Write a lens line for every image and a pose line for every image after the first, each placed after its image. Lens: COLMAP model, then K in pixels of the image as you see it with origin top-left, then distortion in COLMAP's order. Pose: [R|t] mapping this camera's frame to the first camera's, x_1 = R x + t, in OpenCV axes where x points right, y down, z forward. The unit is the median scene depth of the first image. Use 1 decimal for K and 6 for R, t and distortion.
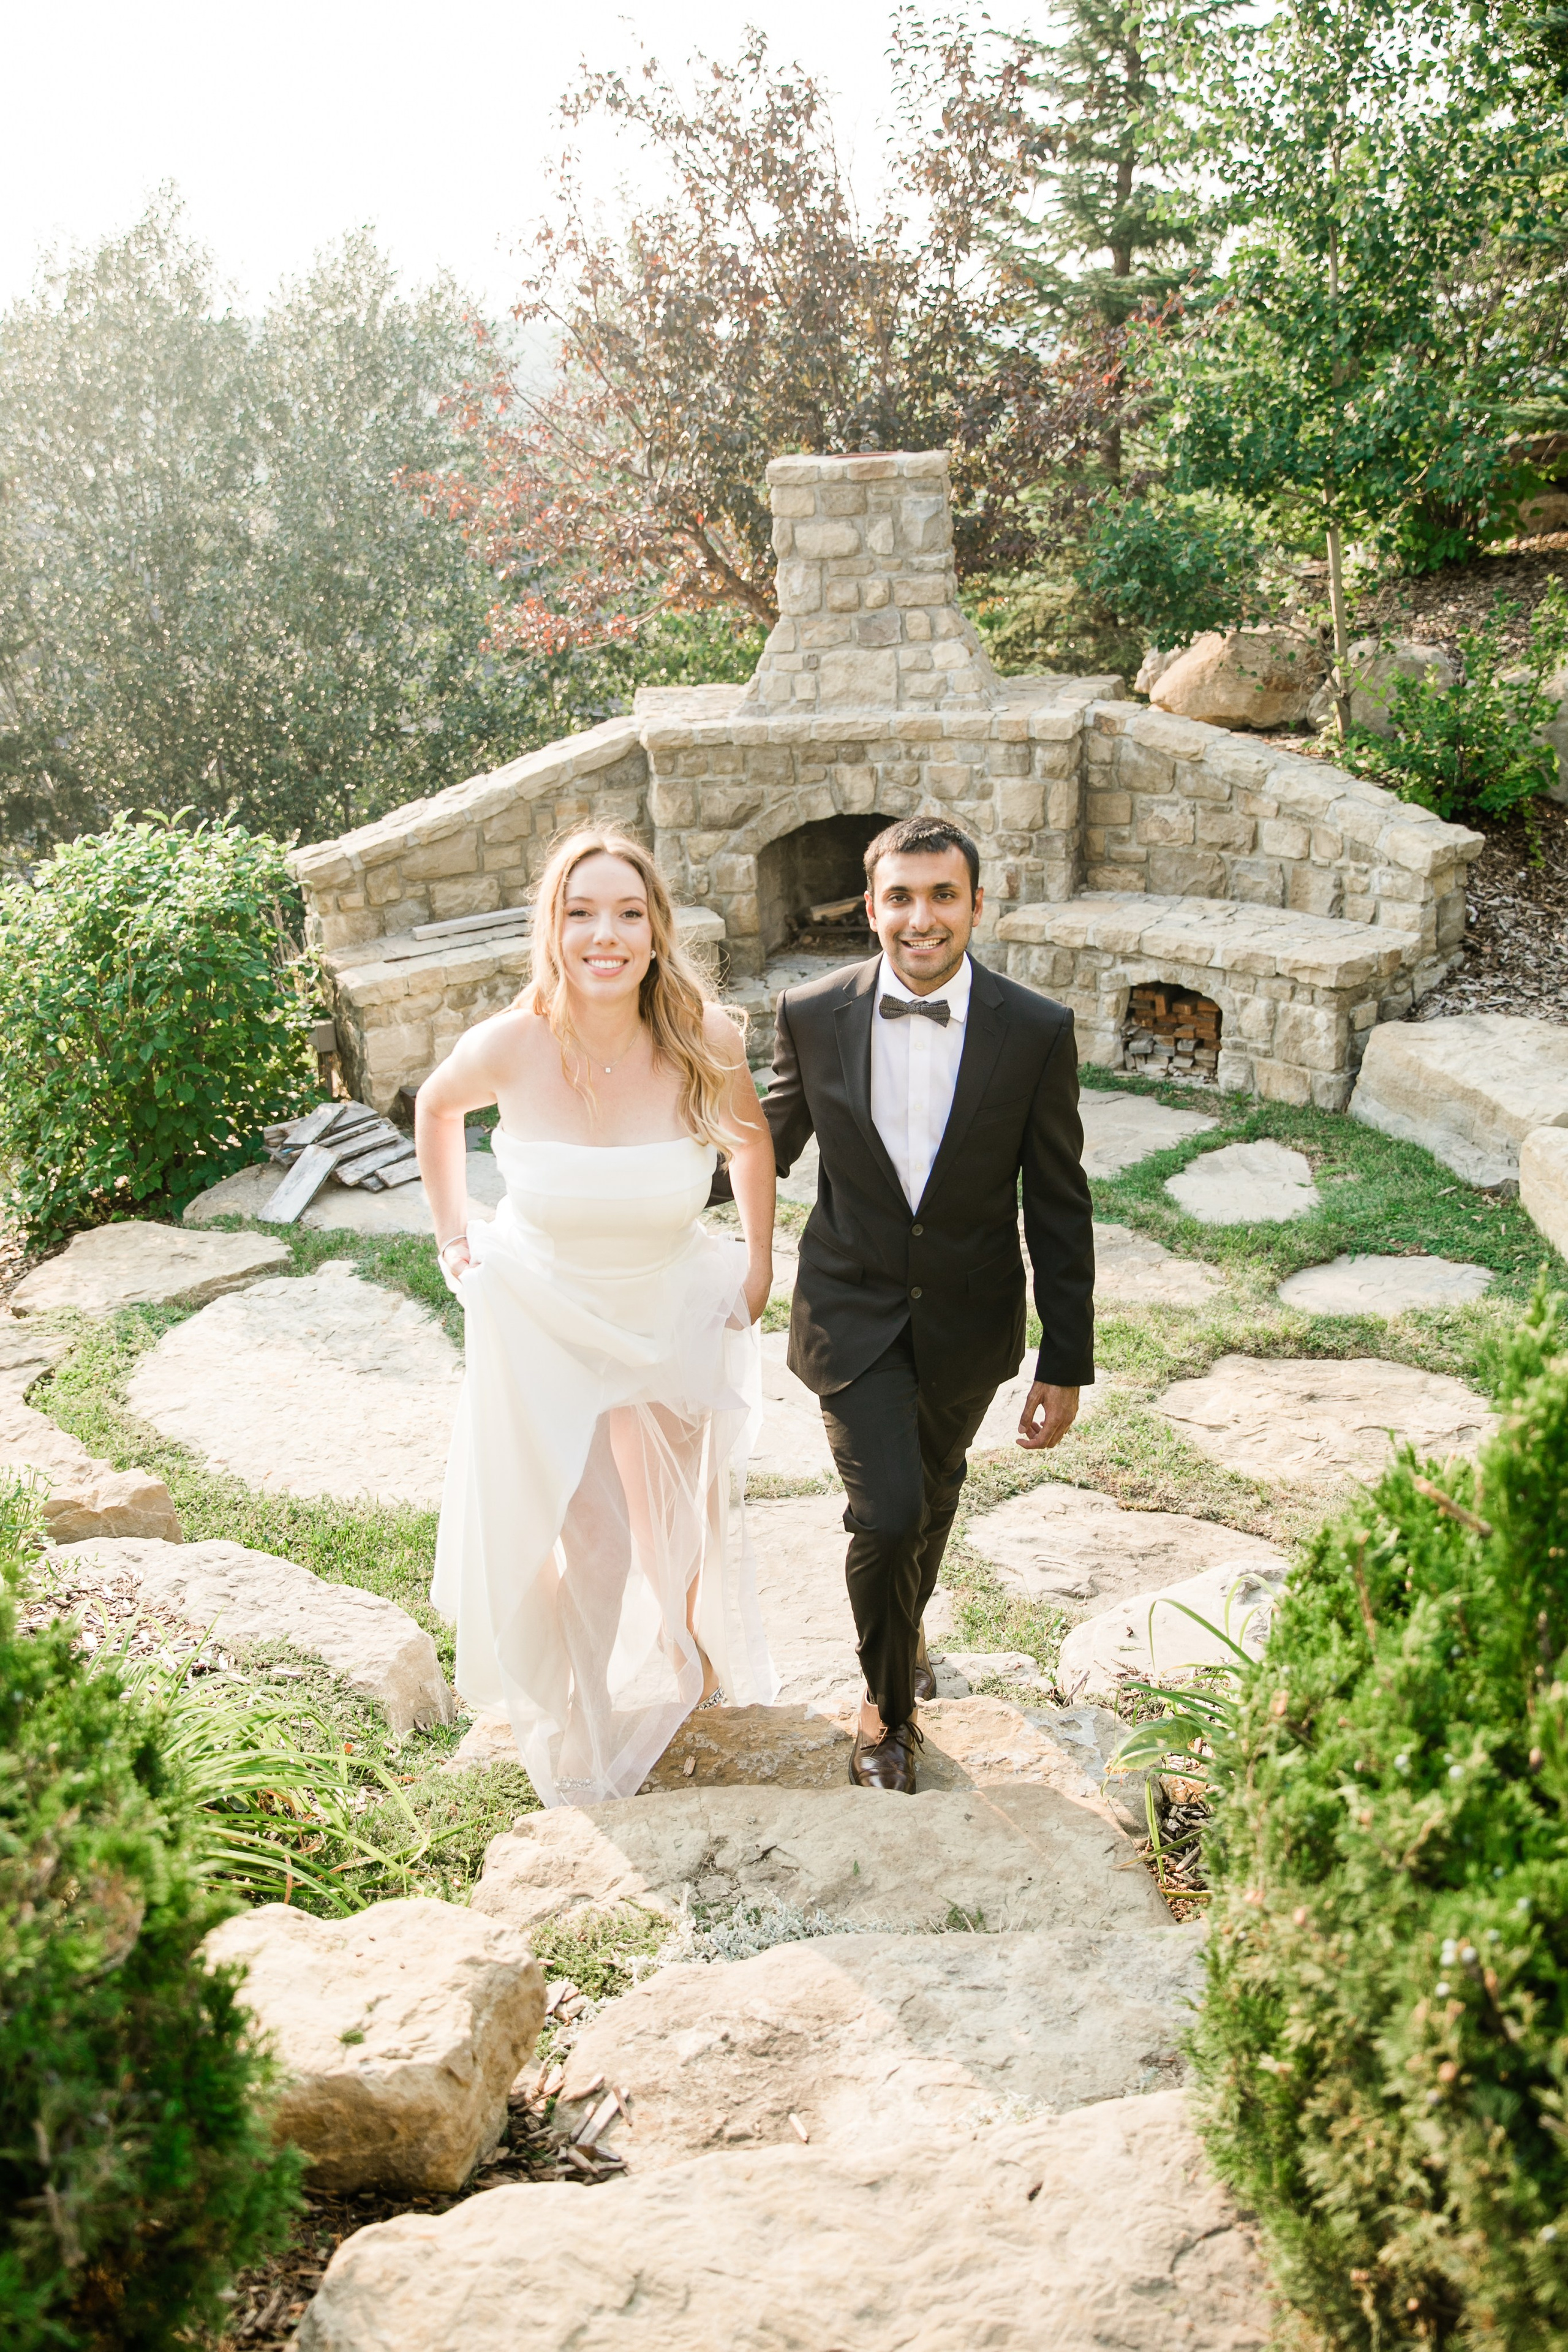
lens RADIAL K [[2018.8, 0, 740.8], [0, 2018.8, 1167.3], [0, 0, 1]] dist [-0.103564, 0.159317]
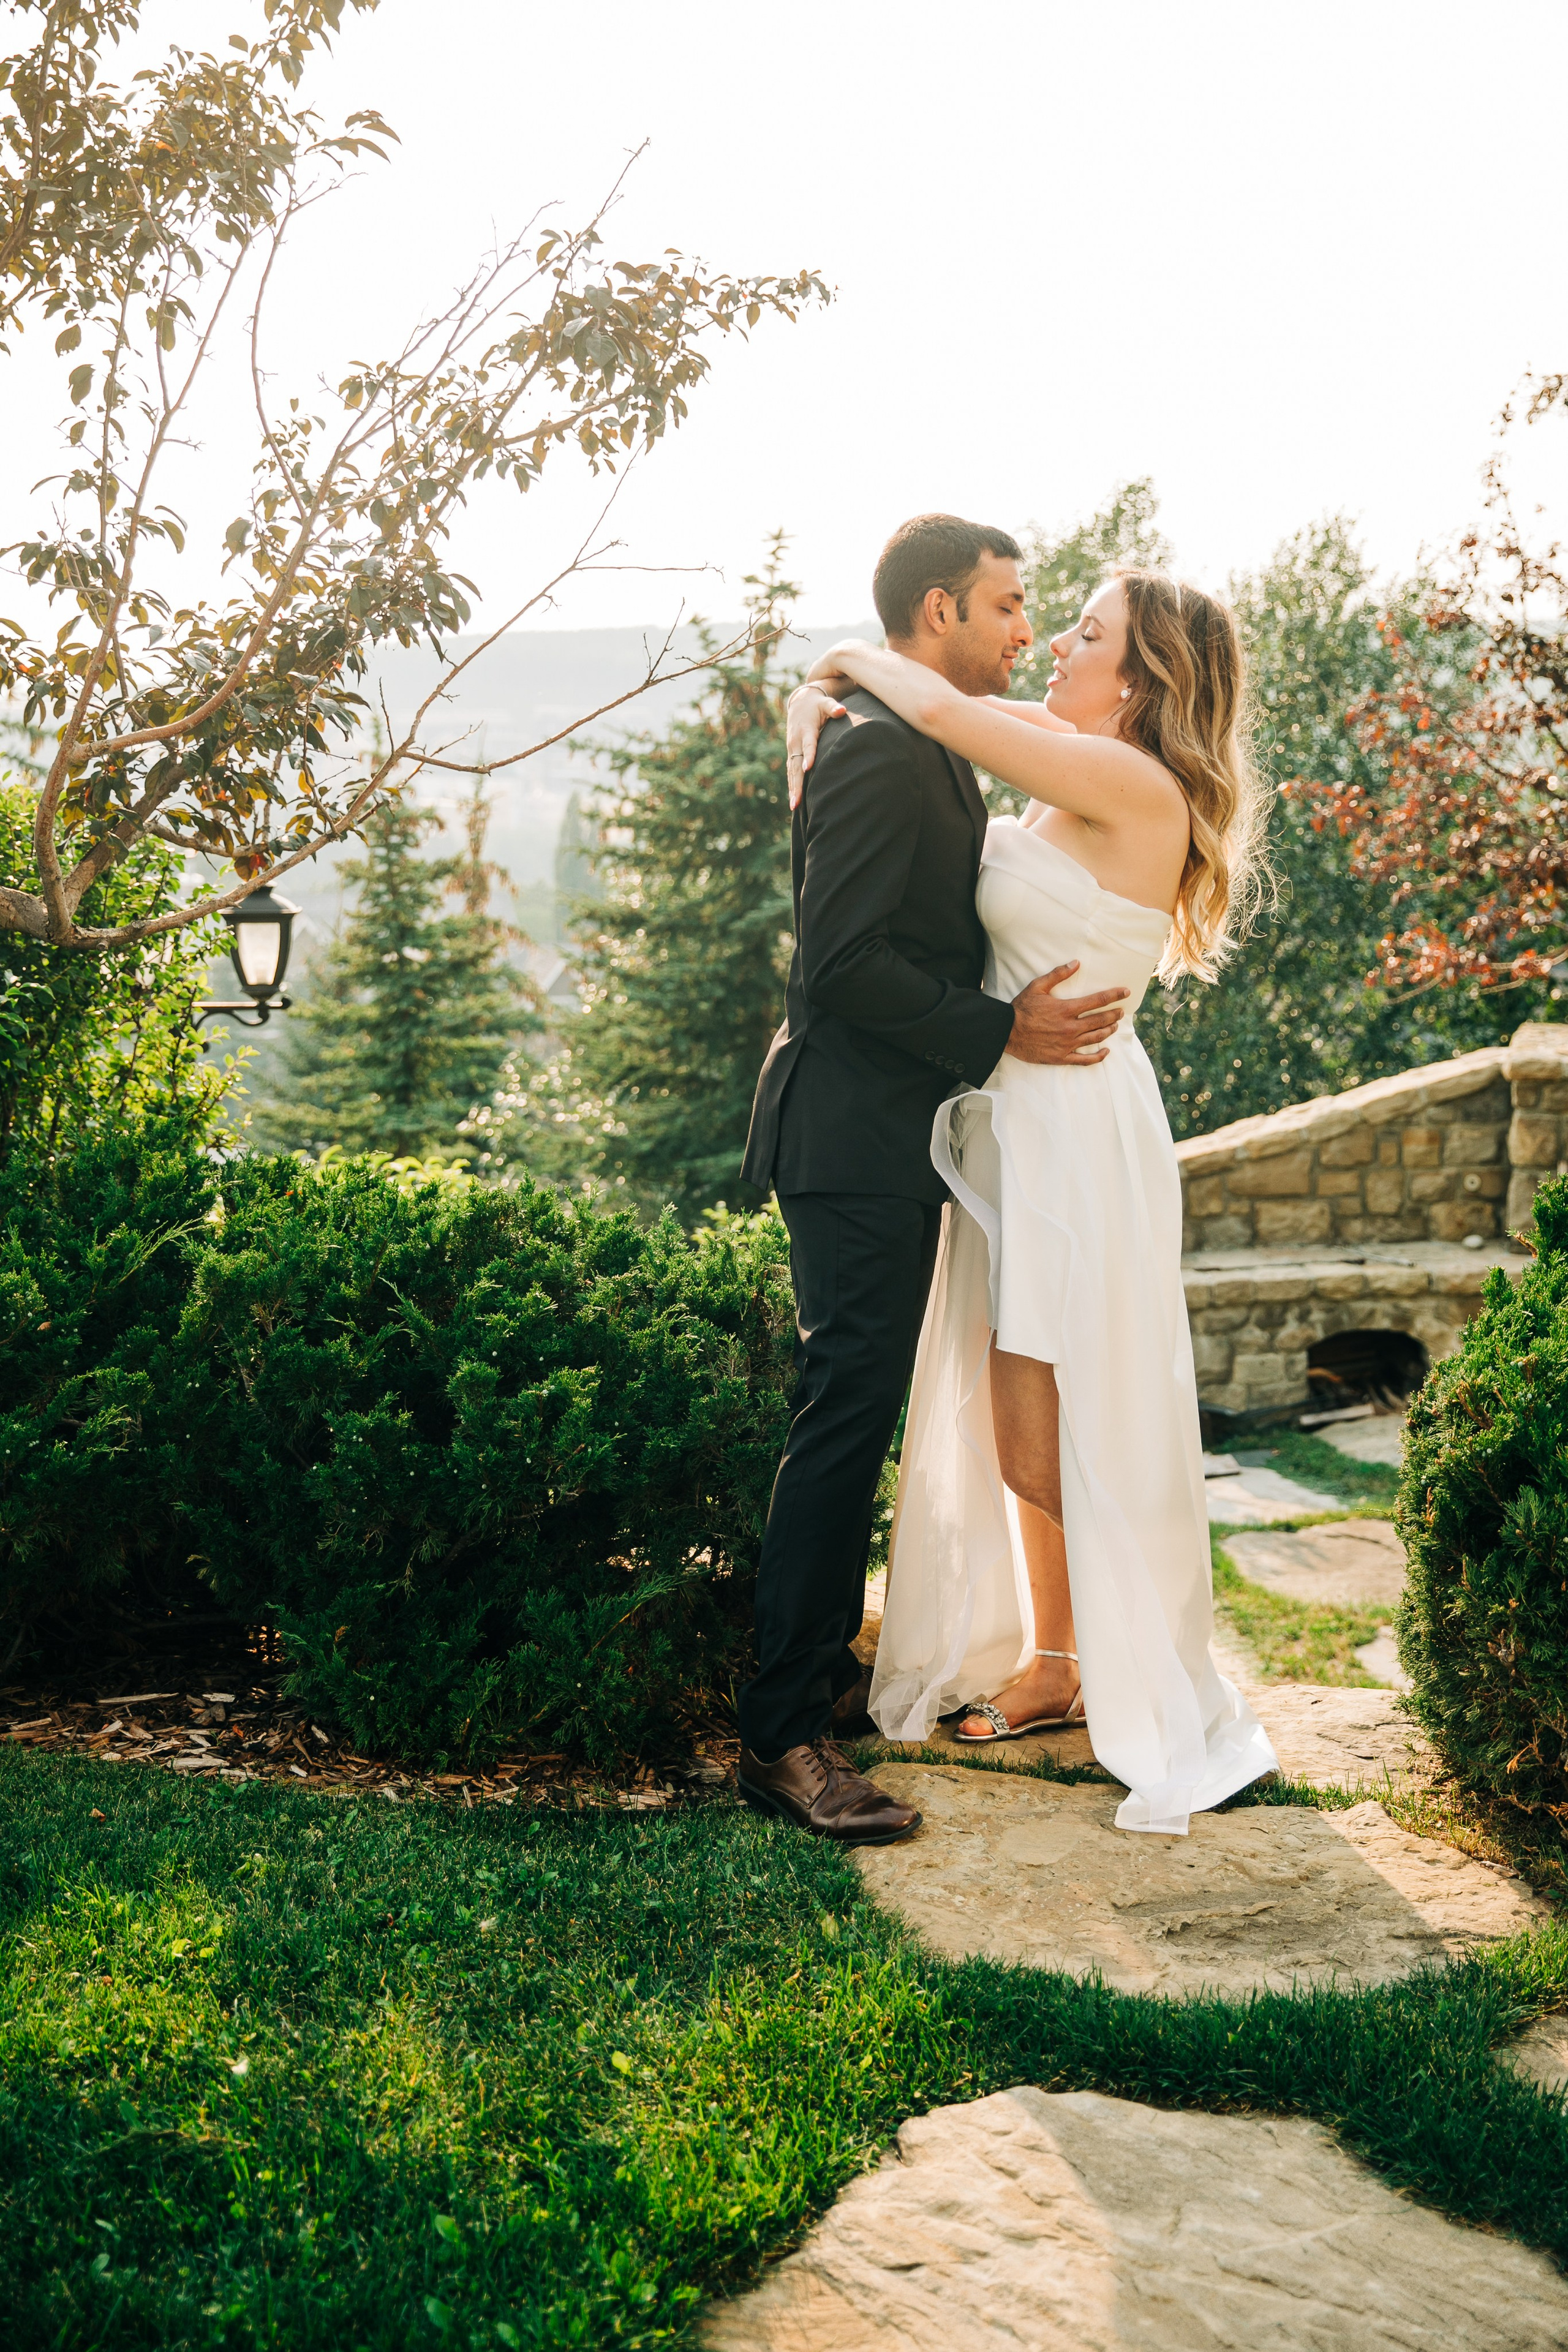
lens RADIAL K [[2802.4, 0, 784.0], [0, 2802.4, 1176.0], [0, 0, 1]] dist [0.038100, 0.074550]
pose [[0.923416, 0.084054, -0.374483, 0.133514], [-0.158311, 0.972268, -0.172141, 0.109424], [0.349628, 0.218242, 0.911115, -0.279826]]
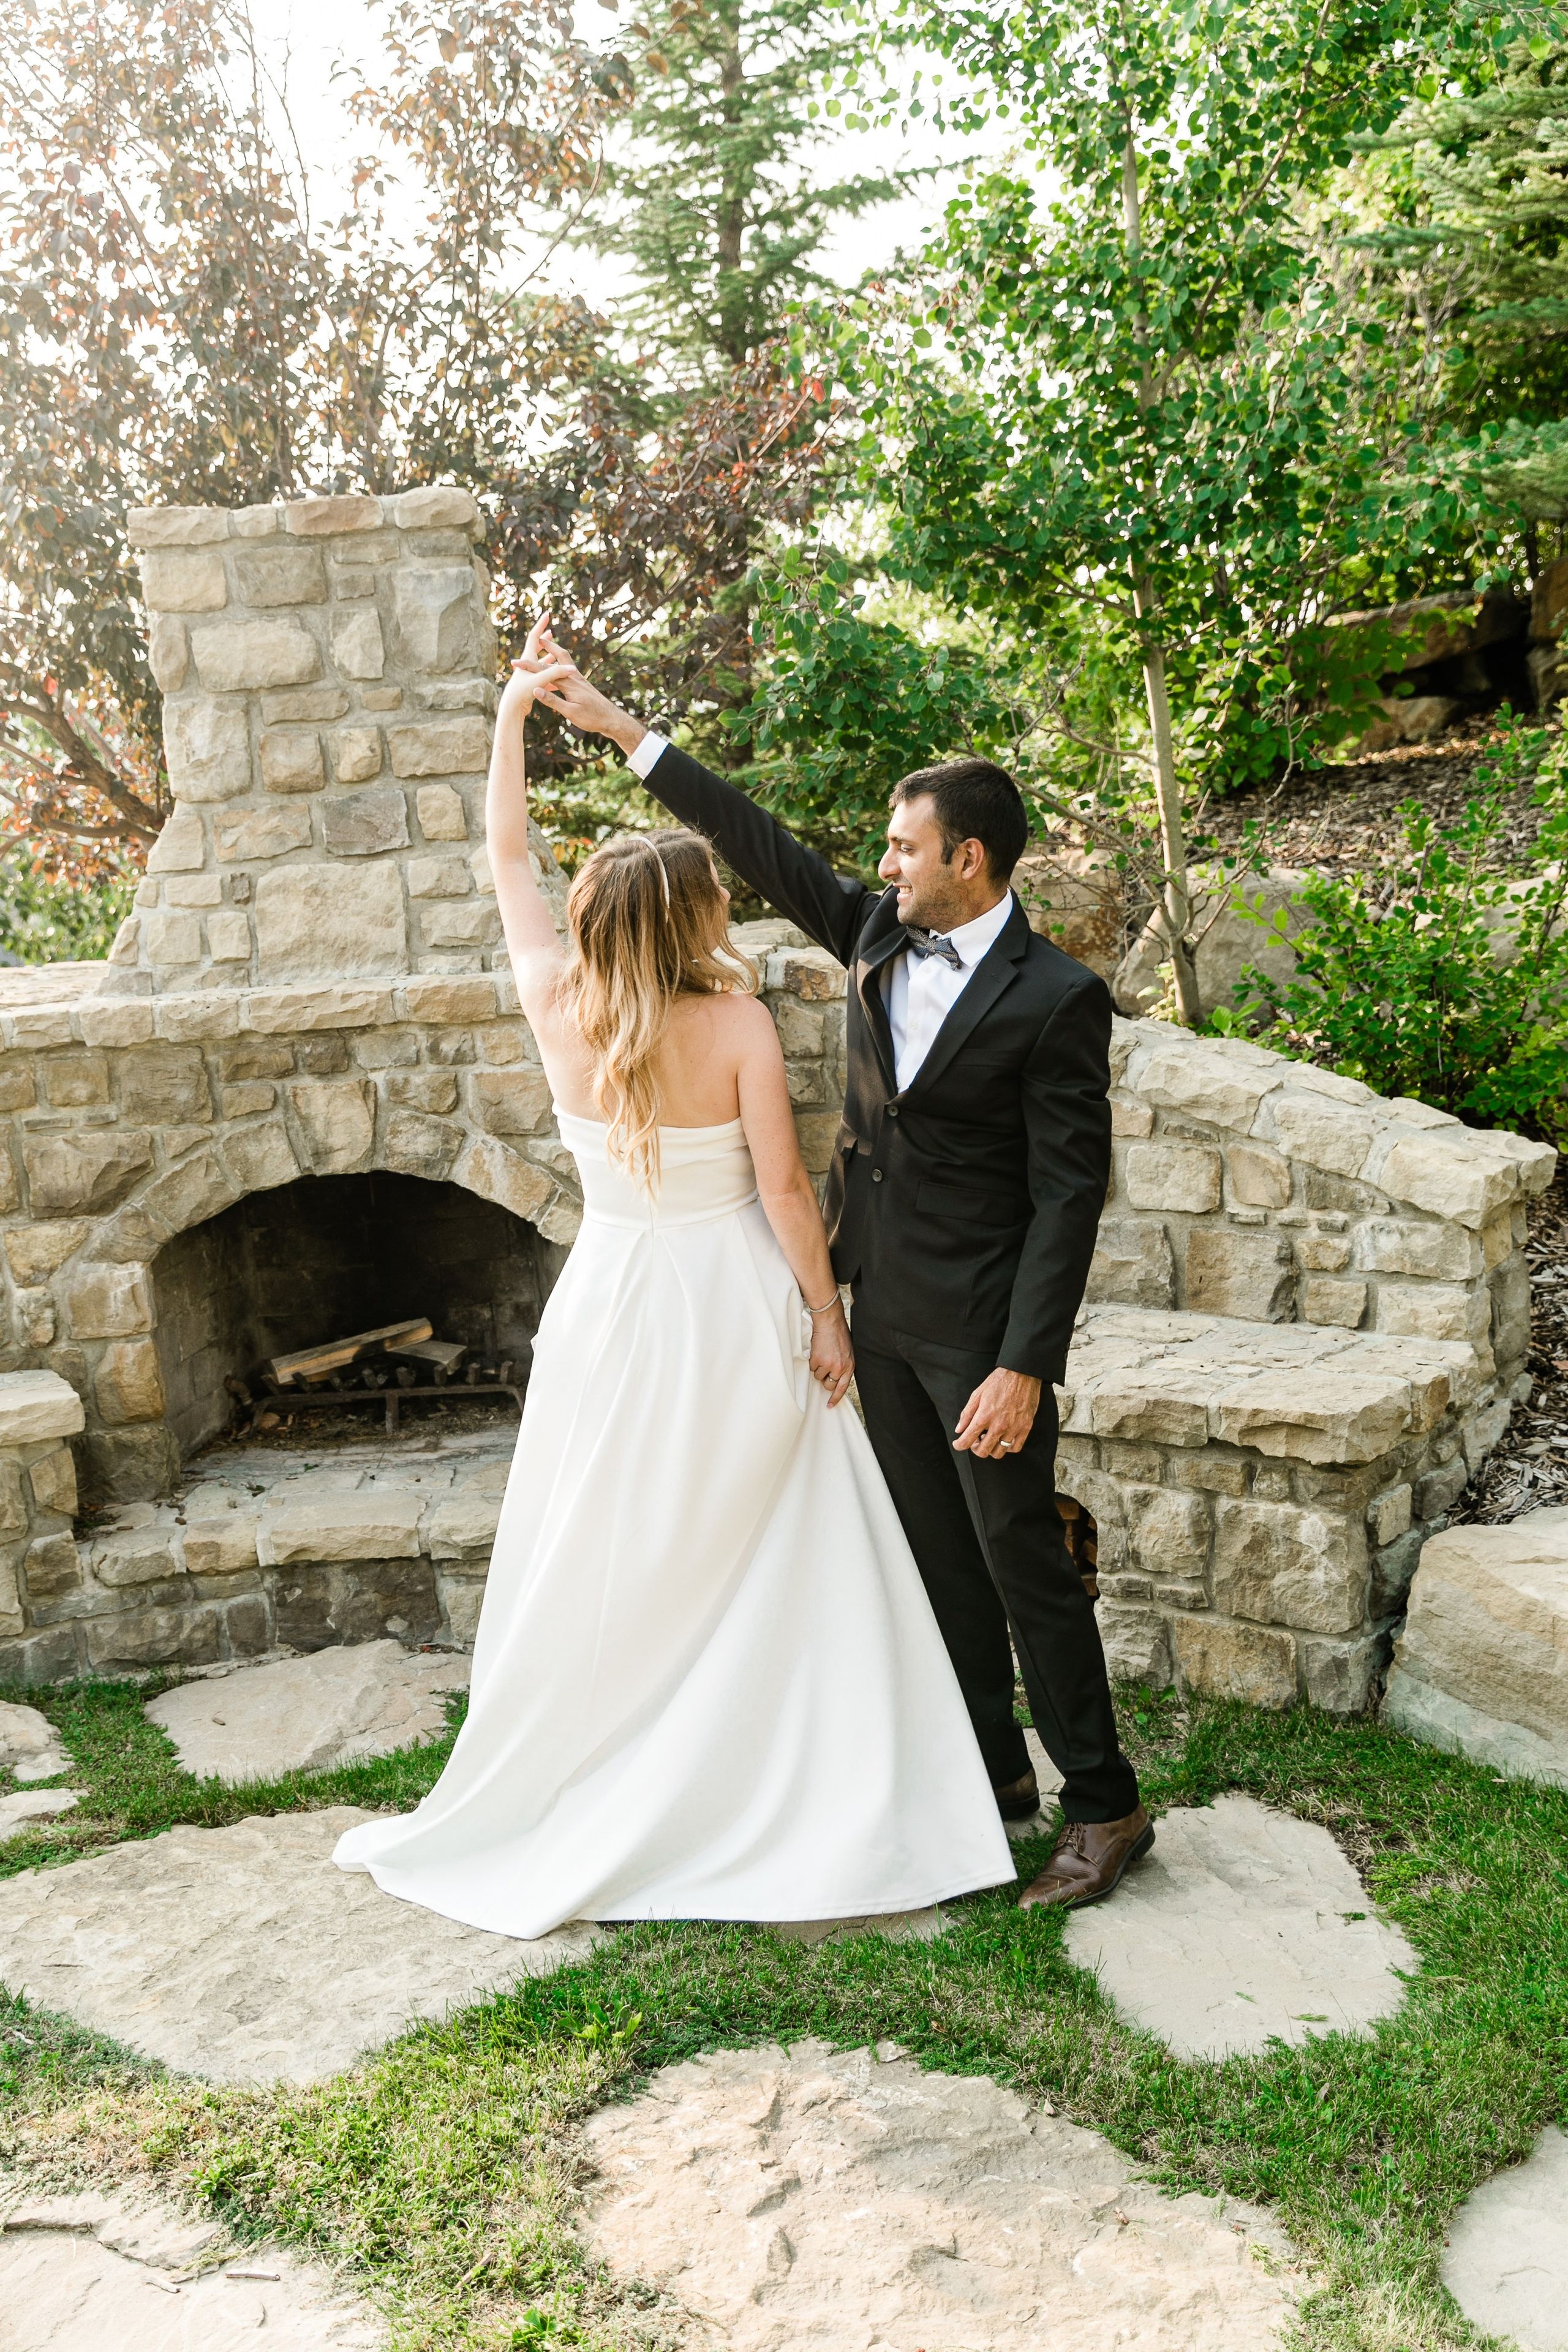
lens RADIAL K [[2303.4, 0, 711.7], [0, 2303.4, 1305.5], [0, 0, 1]] dist [0.003750, 0.011992]
pose [[0.982884, -0.048526, 0.177719, 0.045025], [0.074337, 0.987130, -0.141589, -0.052757], [-0.168561, 0.152377, 0.973842, 0.421921]]
